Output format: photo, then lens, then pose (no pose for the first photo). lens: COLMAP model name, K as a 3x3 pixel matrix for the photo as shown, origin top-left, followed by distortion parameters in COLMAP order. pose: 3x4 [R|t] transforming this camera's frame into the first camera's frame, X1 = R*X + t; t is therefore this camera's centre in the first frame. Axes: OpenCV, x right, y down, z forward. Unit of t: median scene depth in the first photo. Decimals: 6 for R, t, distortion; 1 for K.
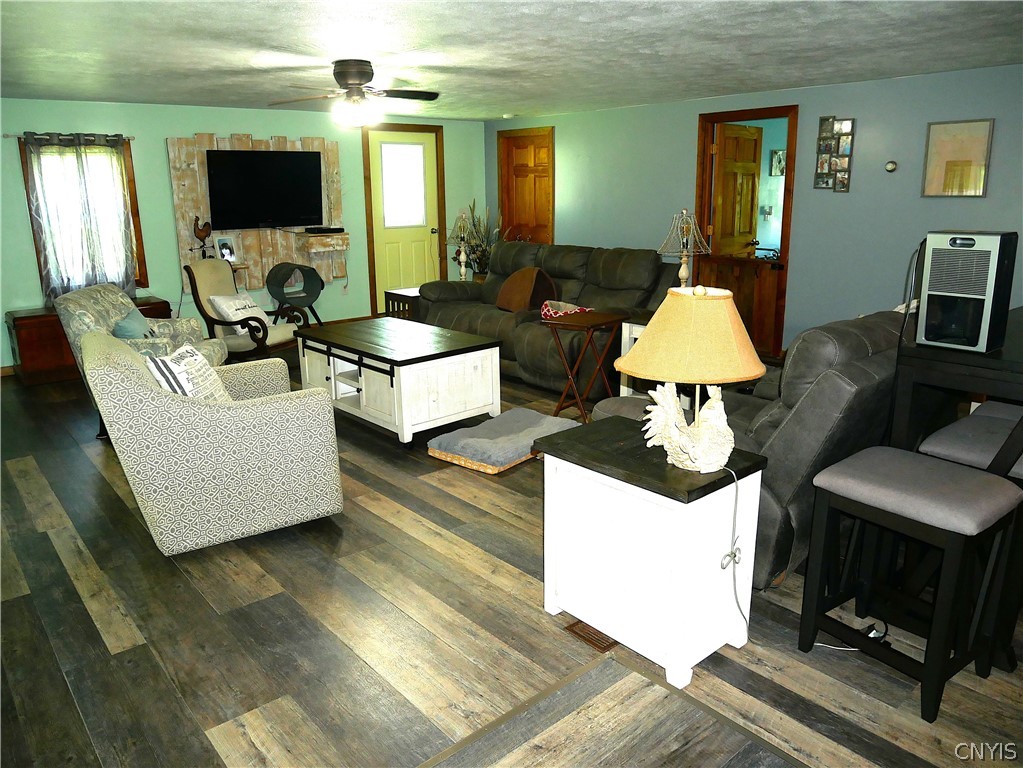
lens RADIAL K [[734.9, 0, 511.5], [0, 734.9, 384.0], [0, 0, 1]] dist [-0.079254, 0.028108]
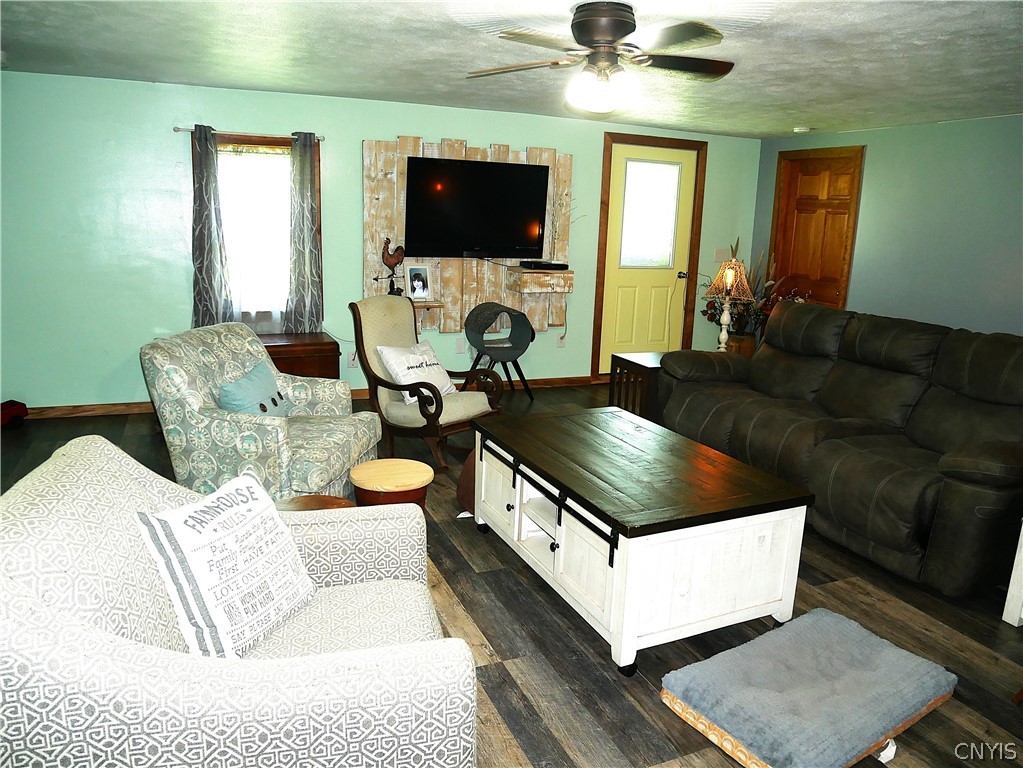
lens RADIAL K [[734.9, 0, 511.5], [0, 734.9, 384.0], [0, 0, 1]] dist [-0.079254, 0.028108]
pose [[0.952067, 0.108528, -0.285990, -0.055475], [-0.120734, 0.992361, -0.025342, -0.066811], [0.281055, 0.058656, 0.957897, 0.267917]]
